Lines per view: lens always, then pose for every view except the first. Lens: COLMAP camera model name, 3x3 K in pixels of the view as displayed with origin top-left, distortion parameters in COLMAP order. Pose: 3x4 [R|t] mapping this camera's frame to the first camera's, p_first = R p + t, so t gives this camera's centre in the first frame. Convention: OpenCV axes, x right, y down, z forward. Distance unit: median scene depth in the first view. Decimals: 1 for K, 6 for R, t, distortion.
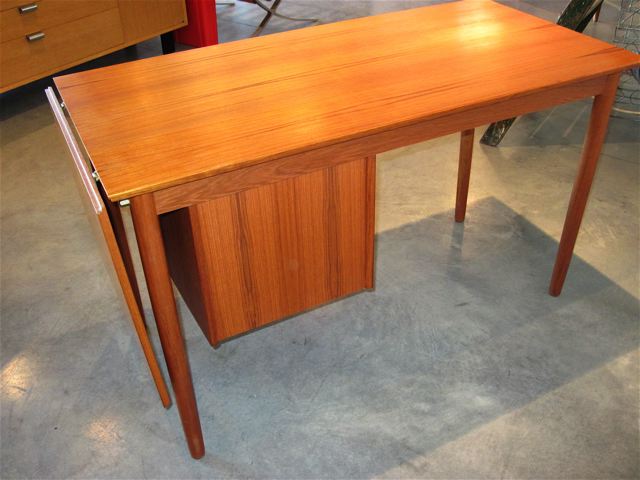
lens RADIAL K [[661.9, 0, 320.0], [0, 661.9, 240.0], [0, 0, 1]] dist [-0.166732, 0.164227]
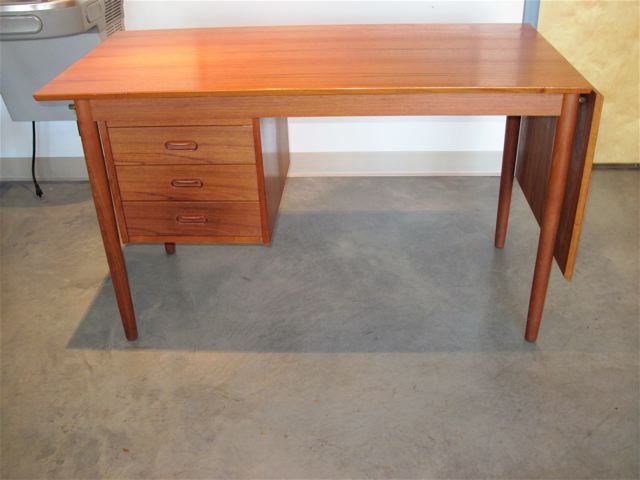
lens RADIAL K [[661.9, 0, 320.0], [0, 661.9, 240.0], [0, 0, 1]] dist [-0.166732, 0.164227]
pose [[-0.545575, -0.391792, 0.740842, -0.732767], [0.515394, 0.540210, 0.665238, -0.692878], [-0.660845, 0.744763, -0.092798, 1.107612]]
